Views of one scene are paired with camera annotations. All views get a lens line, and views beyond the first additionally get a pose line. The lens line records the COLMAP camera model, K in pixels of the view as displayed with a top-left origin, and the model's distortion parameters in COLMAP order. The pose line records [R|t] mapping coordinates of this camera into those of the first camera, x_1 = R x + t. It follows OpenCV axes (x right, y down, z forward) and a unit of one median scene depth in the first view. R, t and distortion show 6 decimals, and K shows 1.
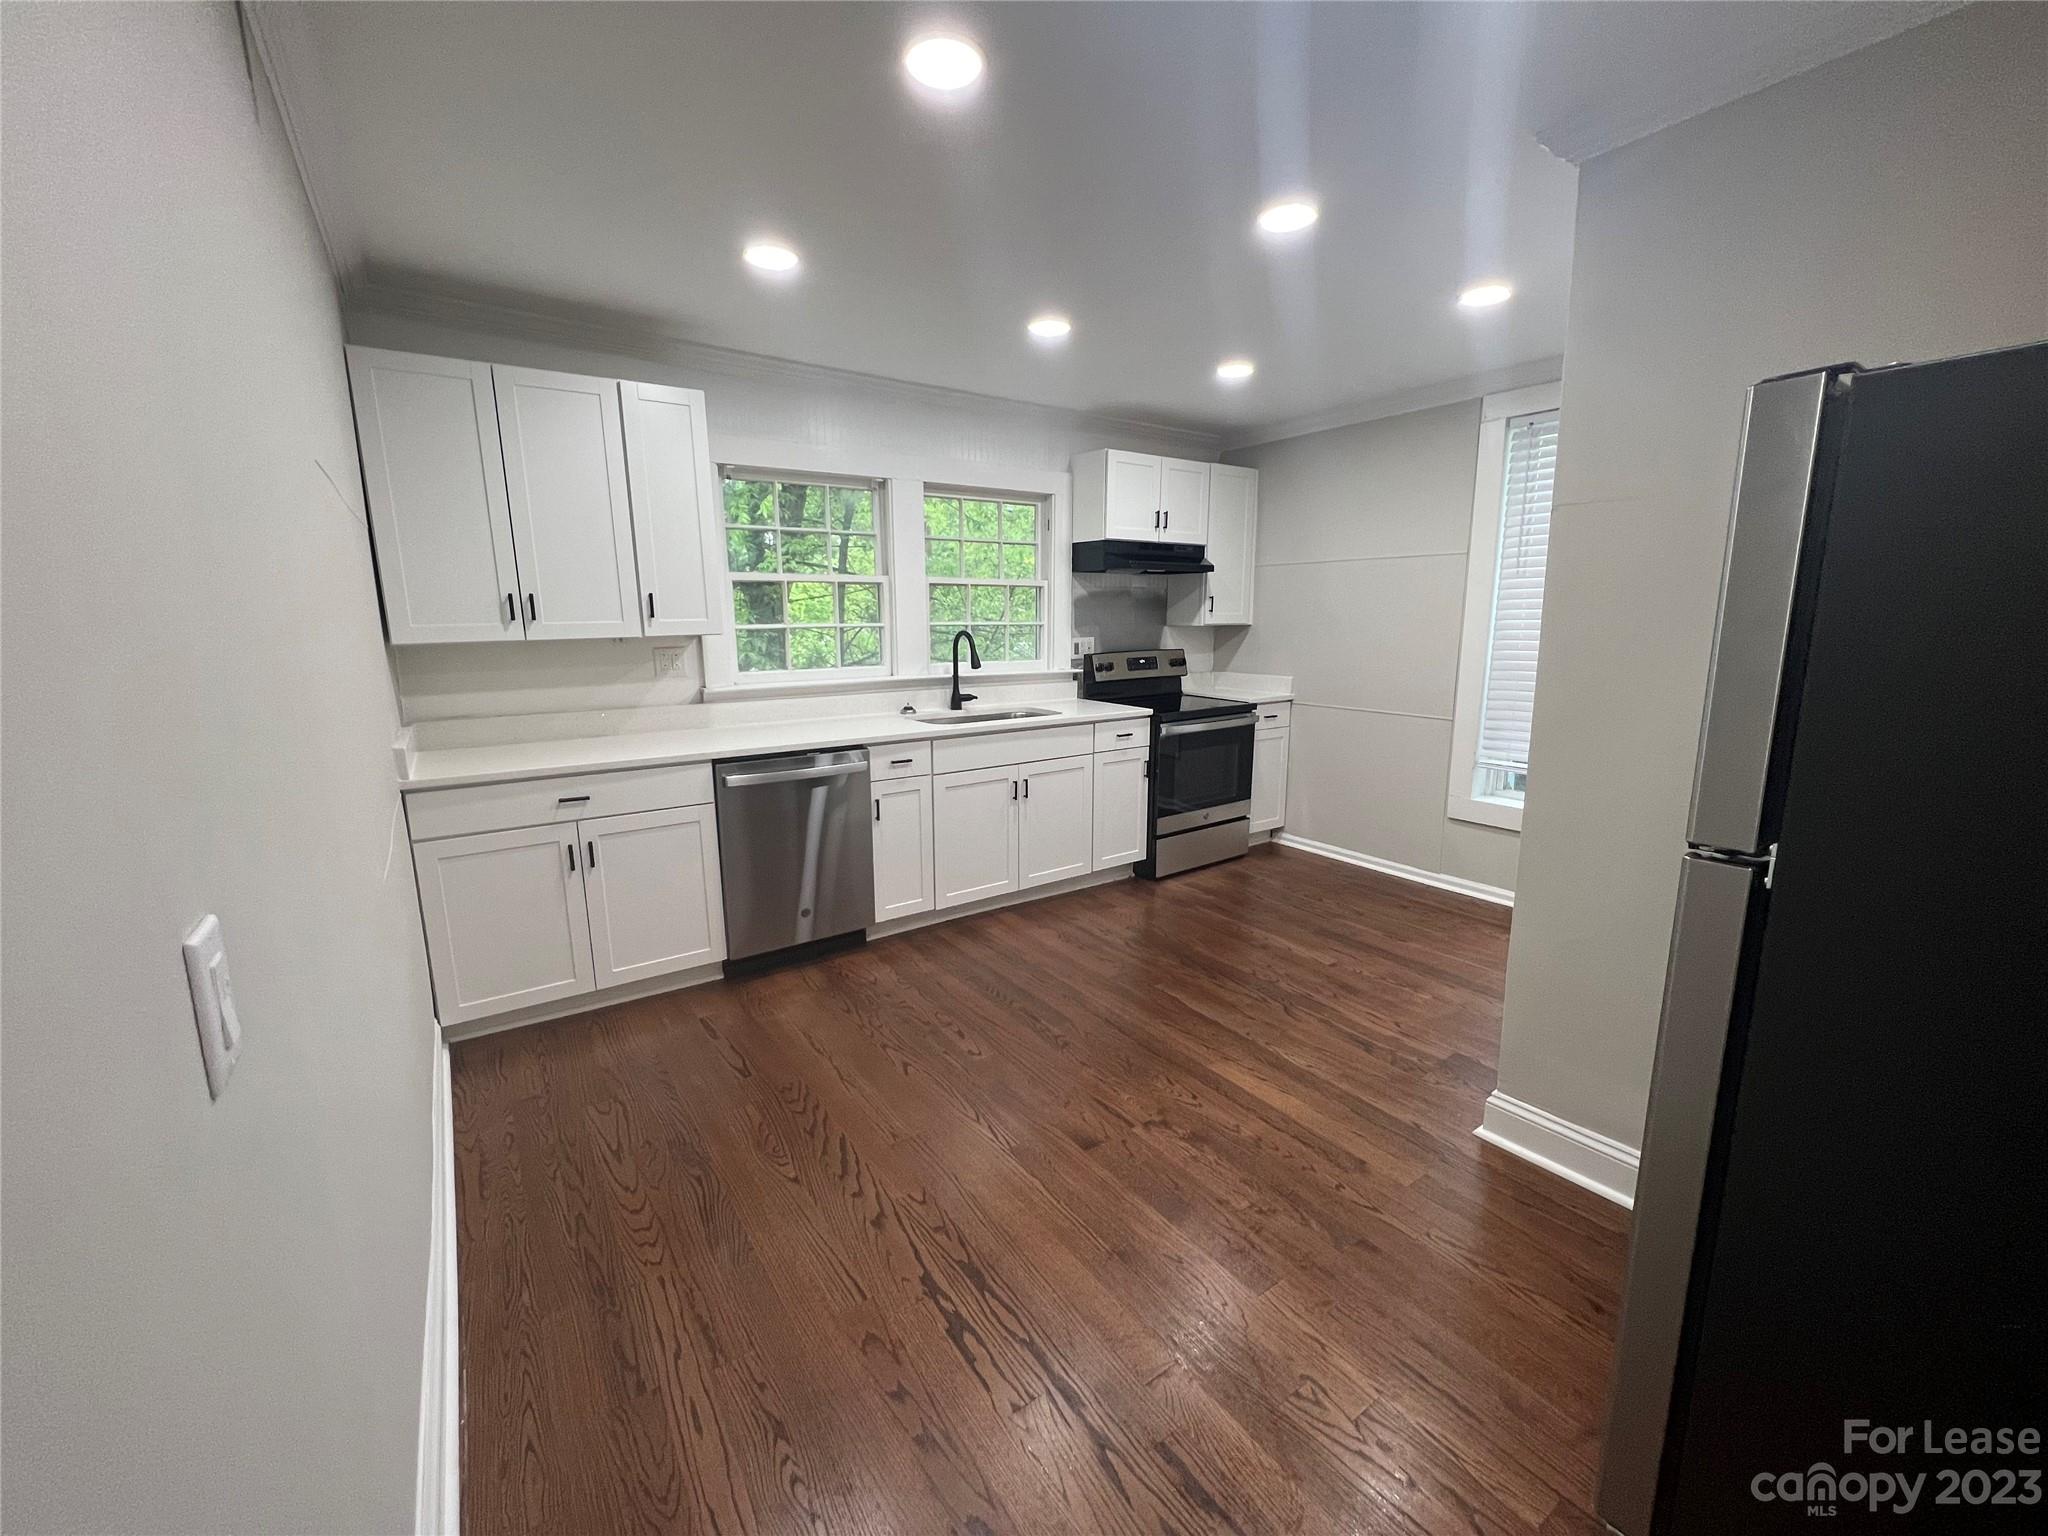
lens RADIAL K [[819.6, 0, 1024.0], [0, 819.6, 768.0], [0, 0, 1]] dist [0.000181, -0.000027]
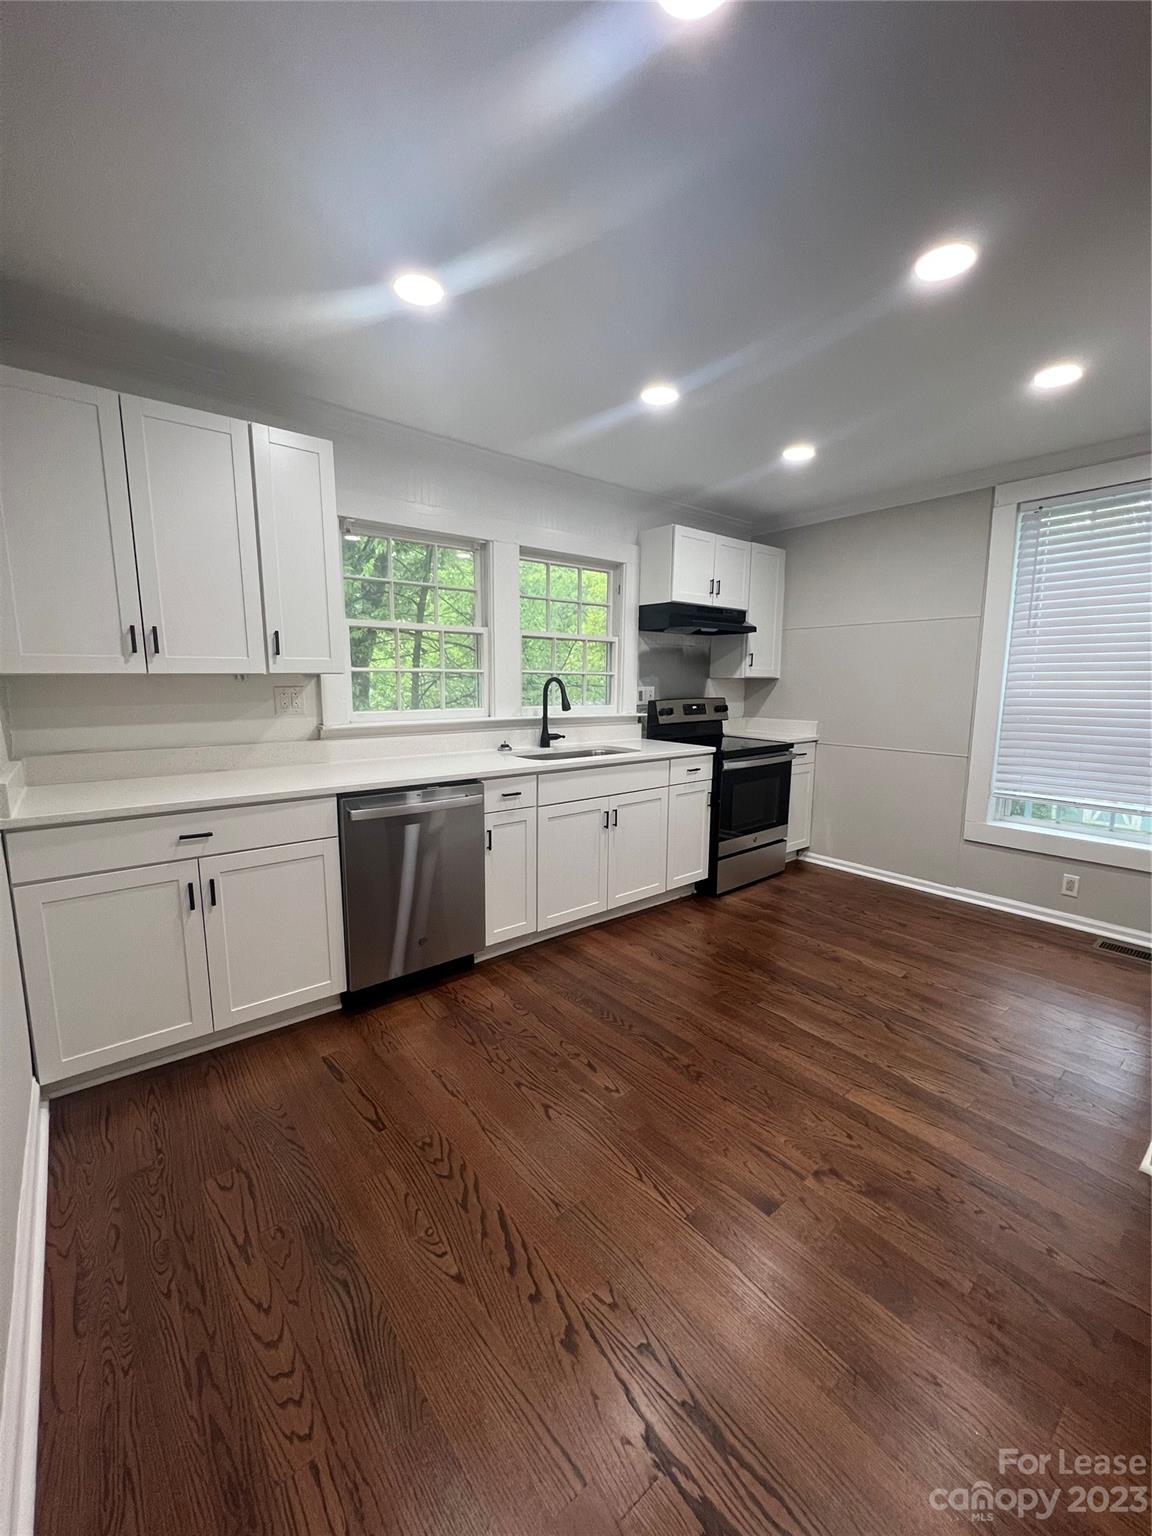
lens RADIAL K [[610.4, 0, 576.0], [0, 610.4, 768.0], [0, 0, 1]] dist [0.000599, 0.000239]
pose [[0.997118, -0.000501, 0.075858, -0.118007], [0.003931, 0.998976, -0.045070, -0.005610], [-0.075758, 0.045239, 0.996099, 0.185031]]
